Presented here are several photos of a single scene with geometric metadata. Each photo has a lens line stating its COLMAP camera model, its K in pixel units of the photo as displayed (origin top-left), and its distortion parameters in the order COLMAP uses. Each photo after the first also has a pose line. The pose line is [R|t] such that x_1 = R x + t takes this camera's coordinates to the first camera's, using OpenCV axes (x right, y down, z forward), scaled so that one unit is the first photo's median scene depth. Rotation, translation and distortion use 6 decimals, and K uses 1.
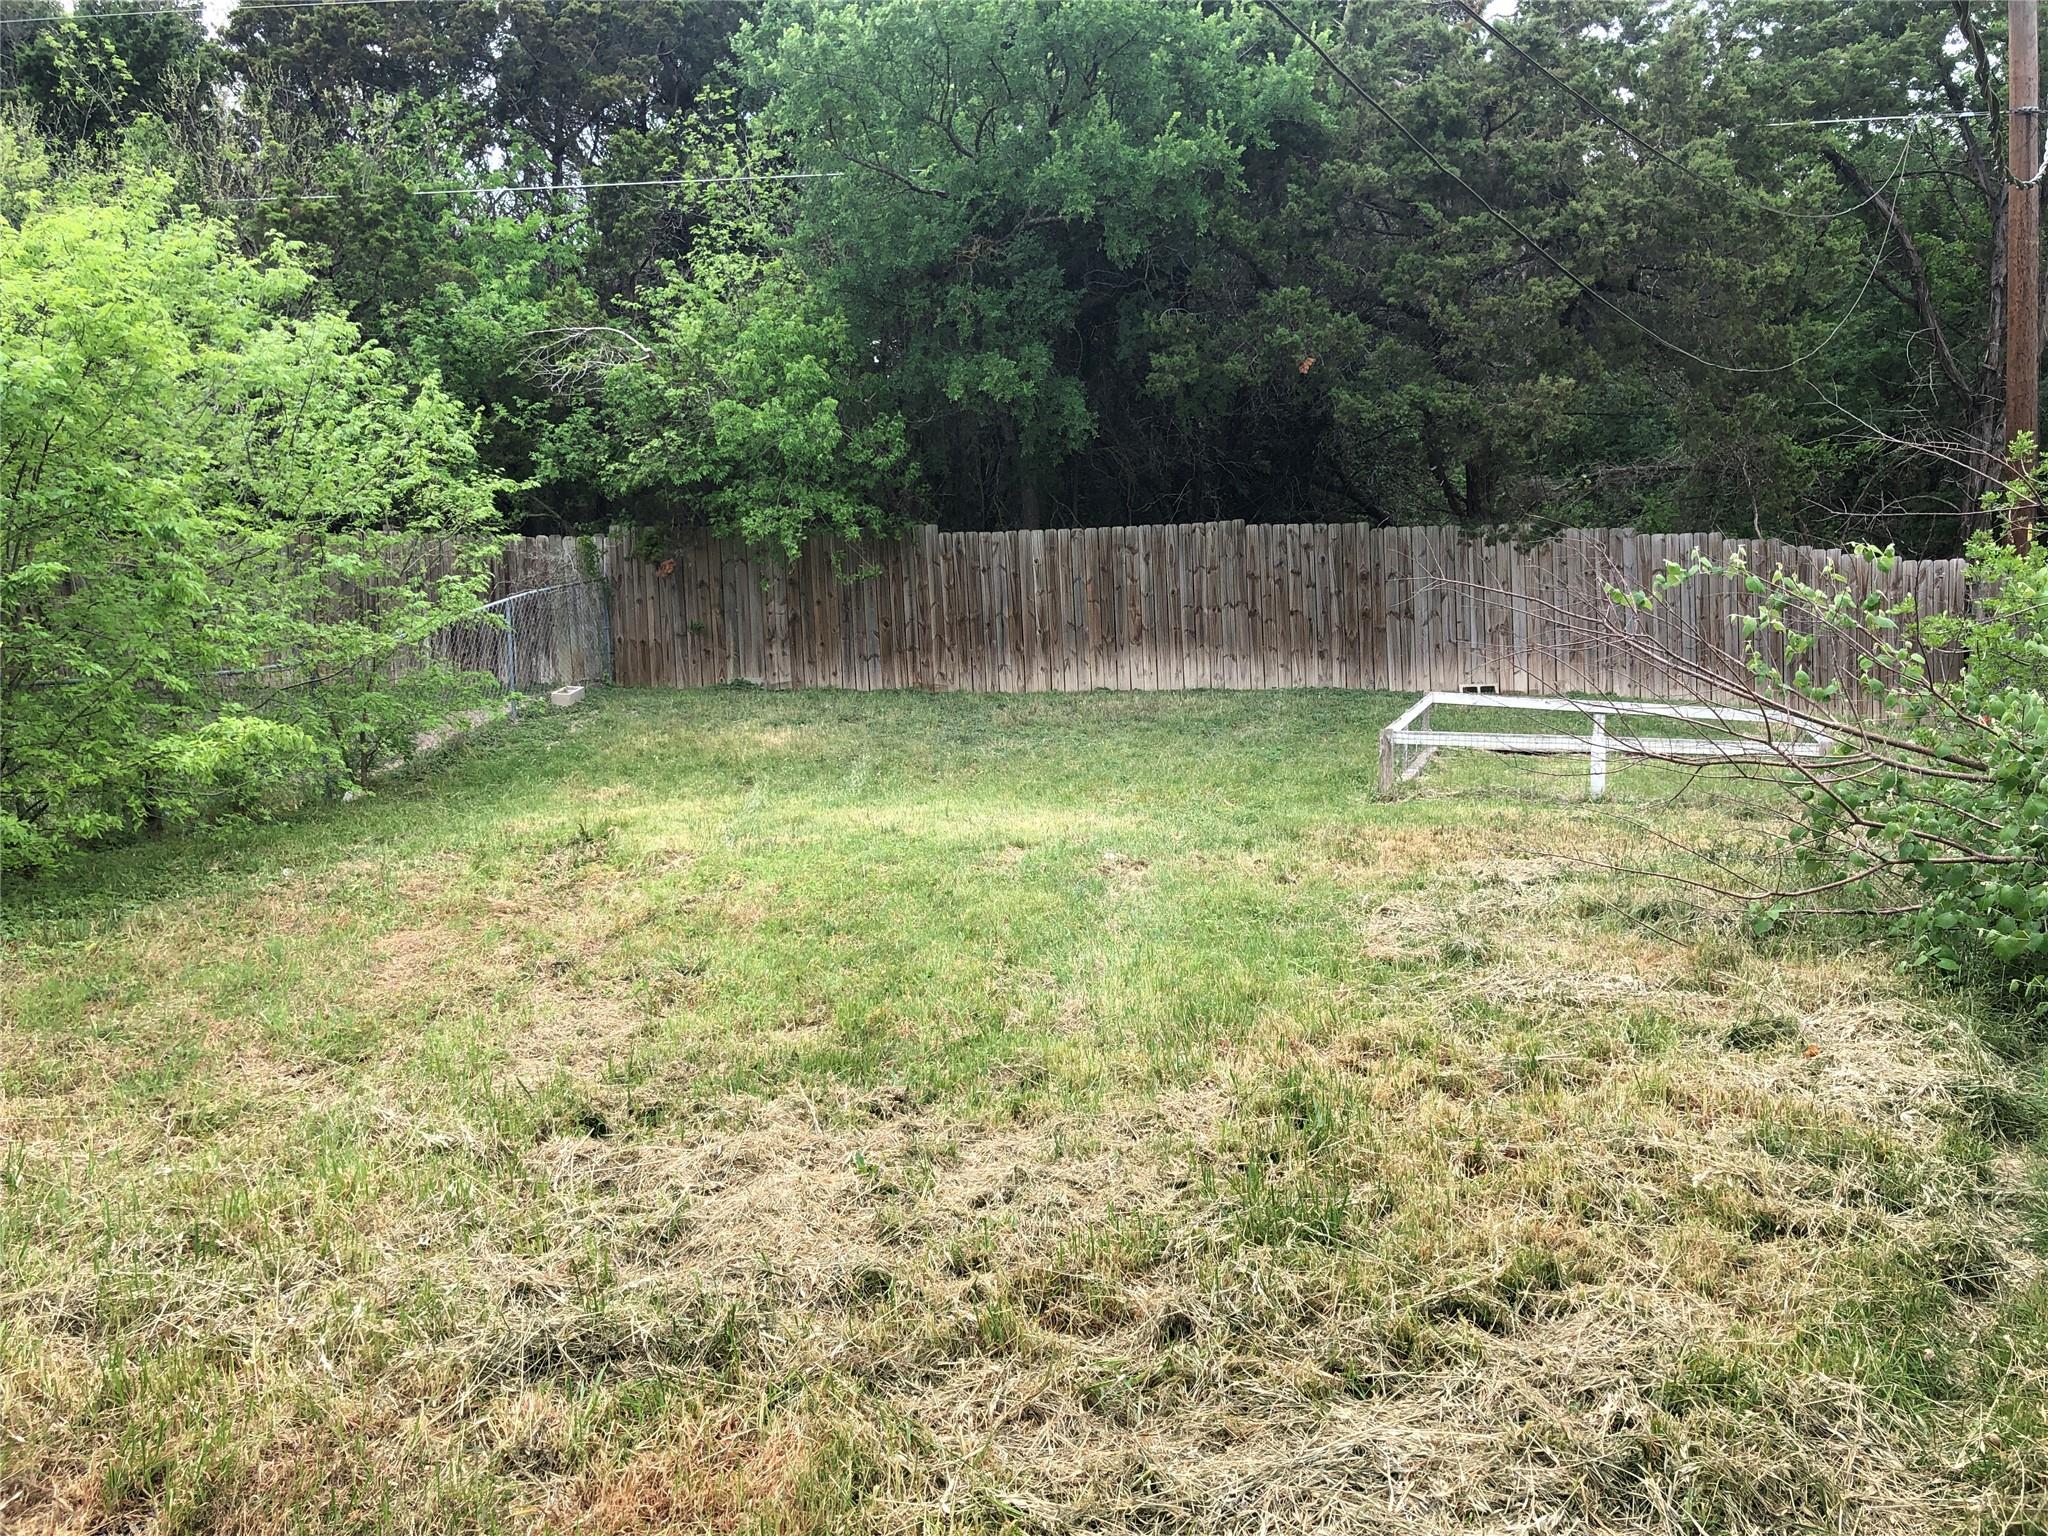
lens RADIAL K [[1688.5, 0, 1024.0], [0, 1688.5, 768.0], [0, 0, 1]] dist [0.052576, -0.001037]
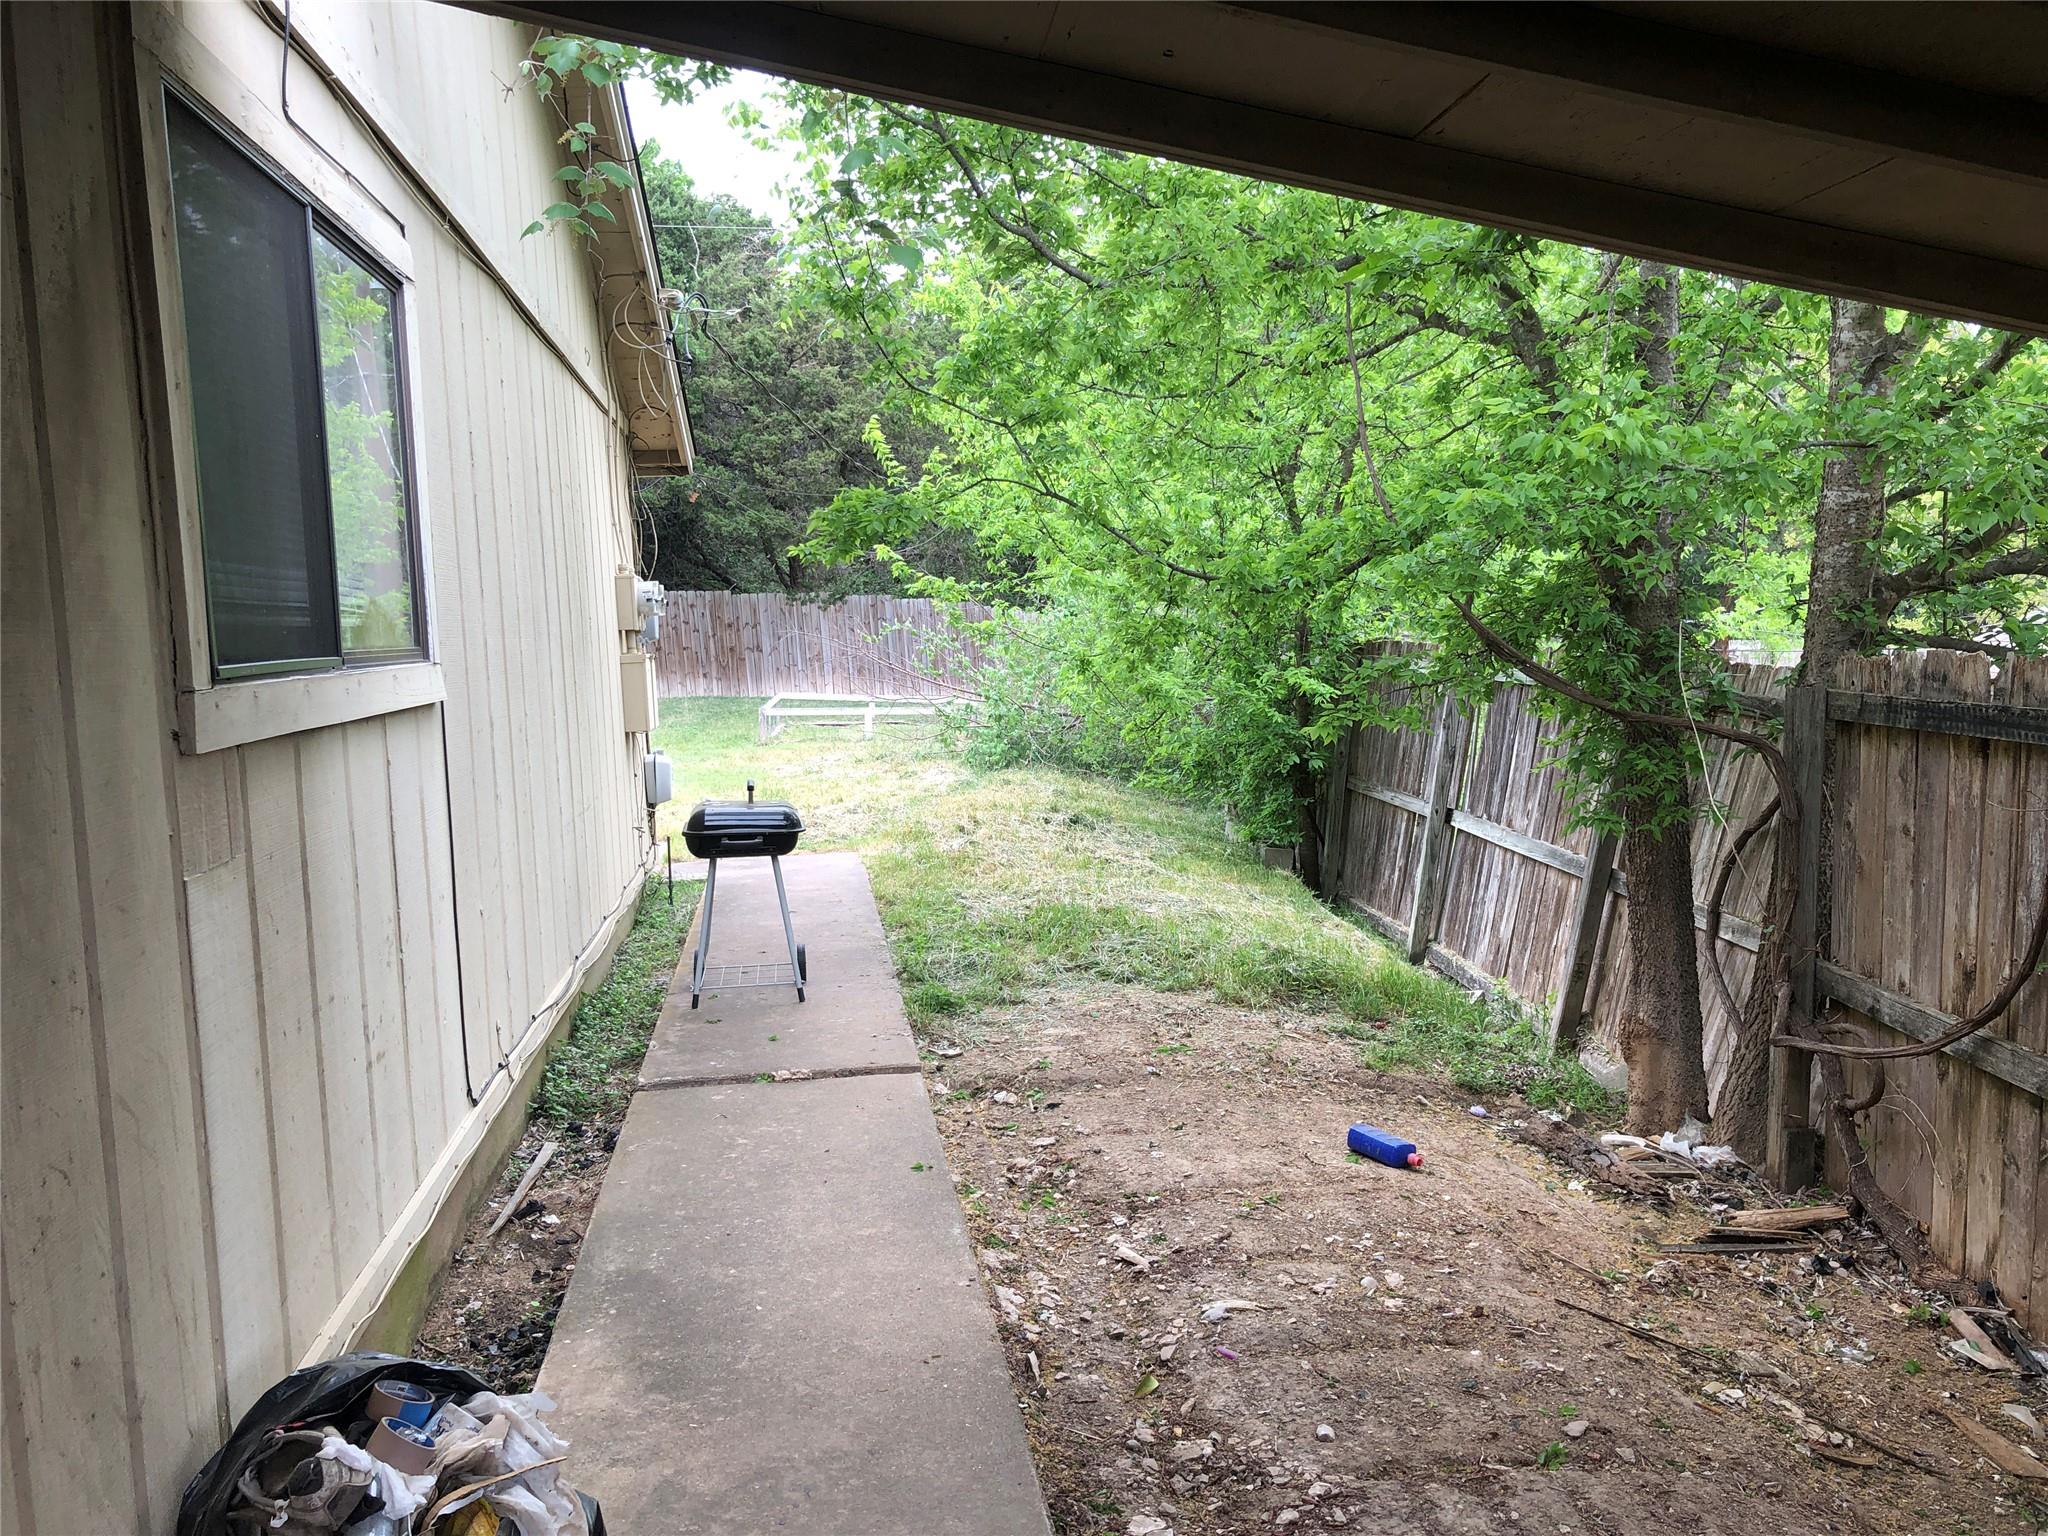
lens RADIAL K [[1688.5, 0, 1024.0], [0, 1688.5, 768.0], [0, 0, 1]] dist [0.052576, -0.001037]
pose [[0.921369, -0.044597, 0.386123, -0.159687], [0.052705, 0.998556, -0.010432, 0.050012], [-0.385100, 0.029962, 0.922388, -0.550355]]
